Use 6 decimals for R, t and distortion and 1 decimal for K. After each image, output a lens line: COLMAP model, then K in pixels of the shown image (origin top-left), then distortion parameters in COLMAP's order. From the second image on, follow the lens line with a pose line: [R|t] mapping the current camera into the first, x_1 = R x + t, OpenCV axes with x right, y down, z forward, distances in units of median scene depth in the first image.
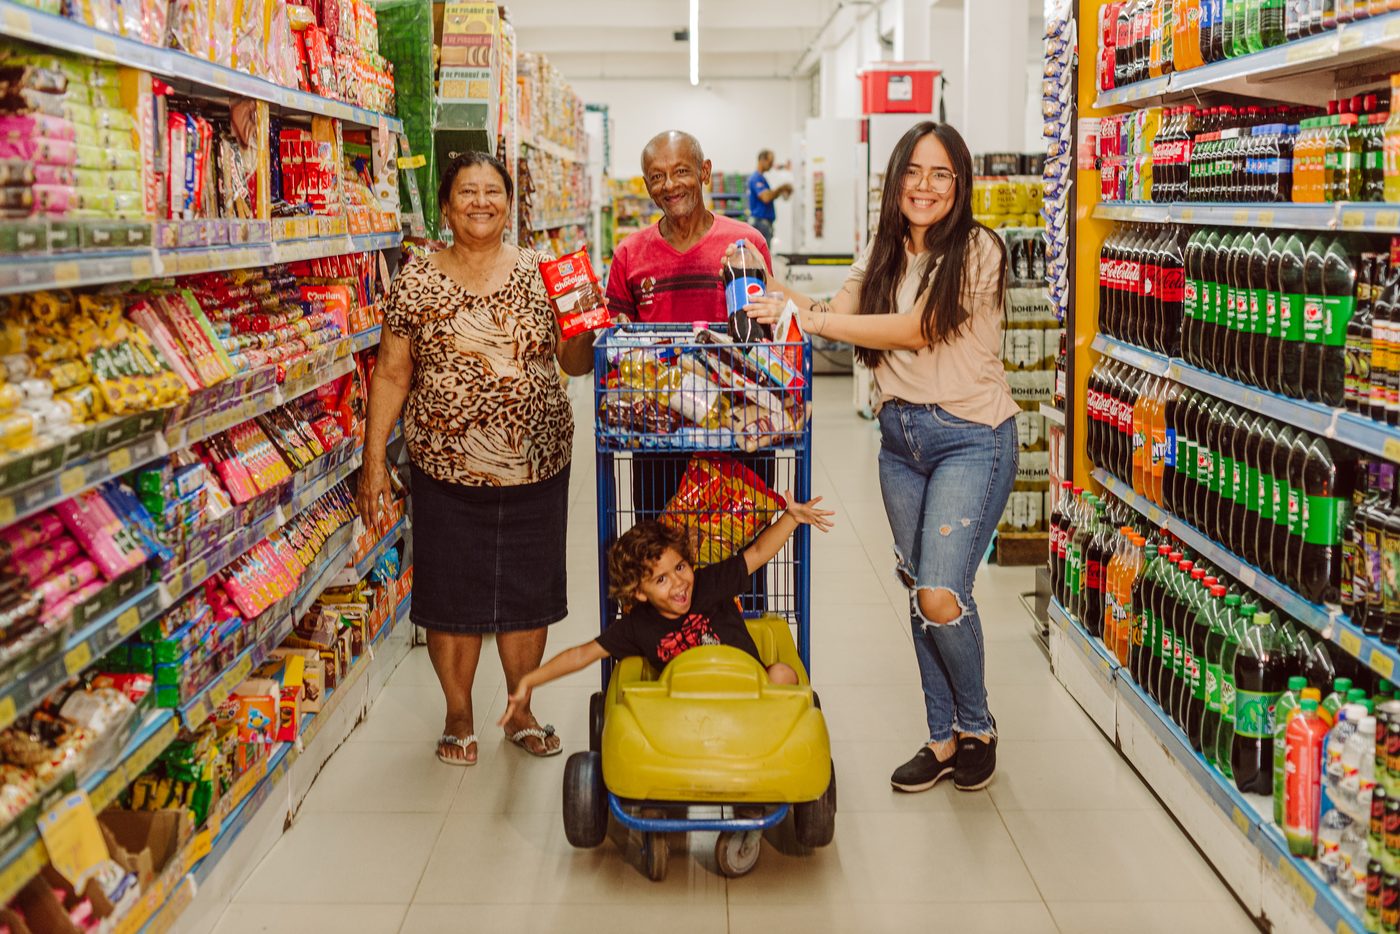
lens RADIAL K [[1873.9, 0, 700.0], [0, 1873.9, 467.0], [0, 0, 1]] dist [0.023562, -0.027750]
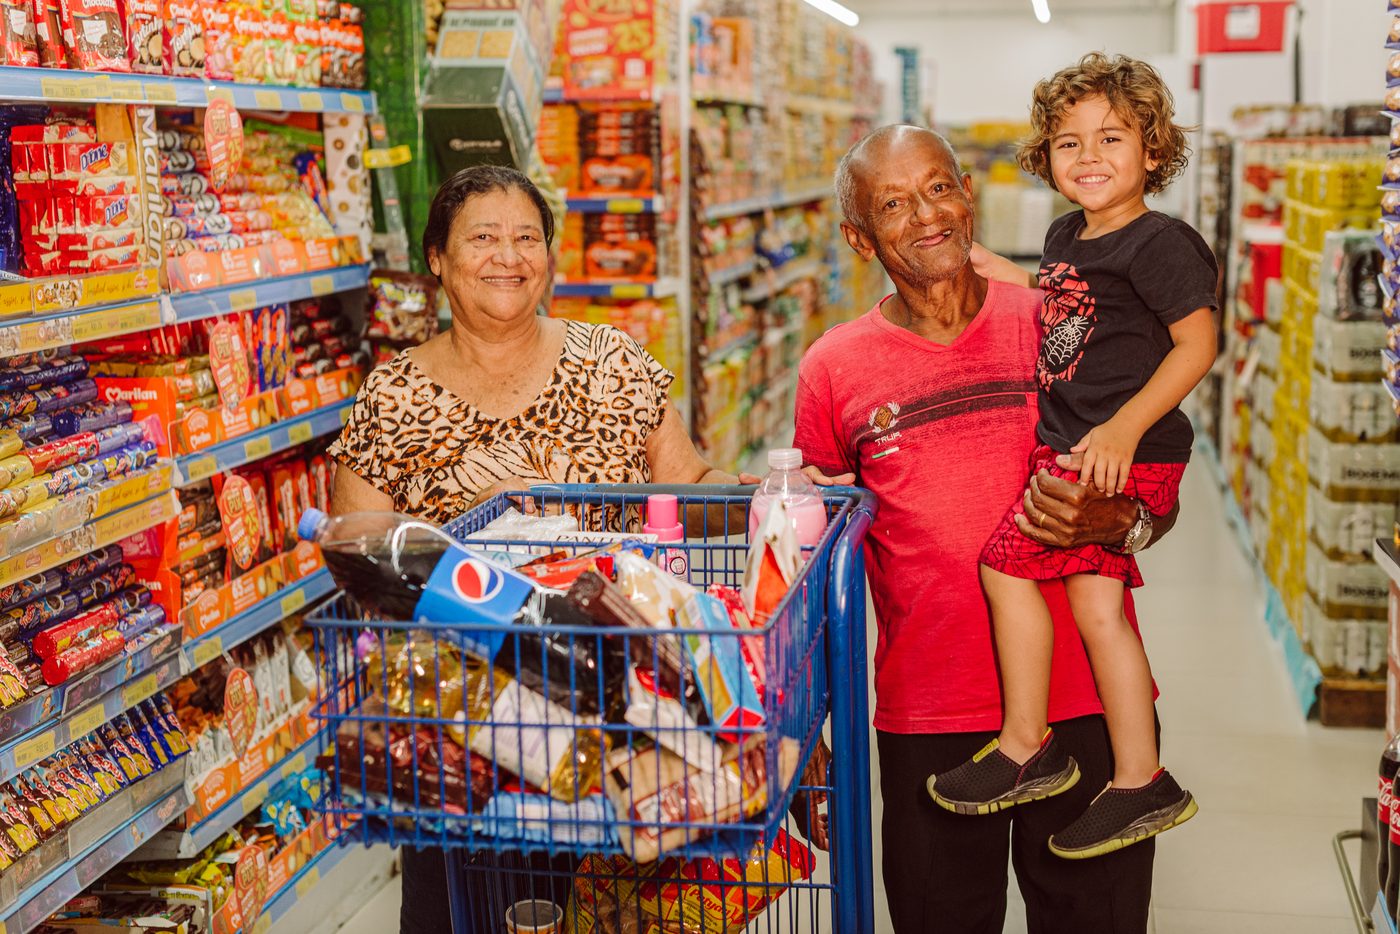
lens RADIAL K [[1873.9, 0, 700.0], [0, 1873.9, 467.0], [0, 0, 1]] dist [0.023562, -0.027750]
pose [[0.982373, 0.027684, -0.184868, 0.079658], [-0.021932, 0.999212, 0.033085, -0.077732], [0.185639, -0.028447, 0.982206, 0.368490]]
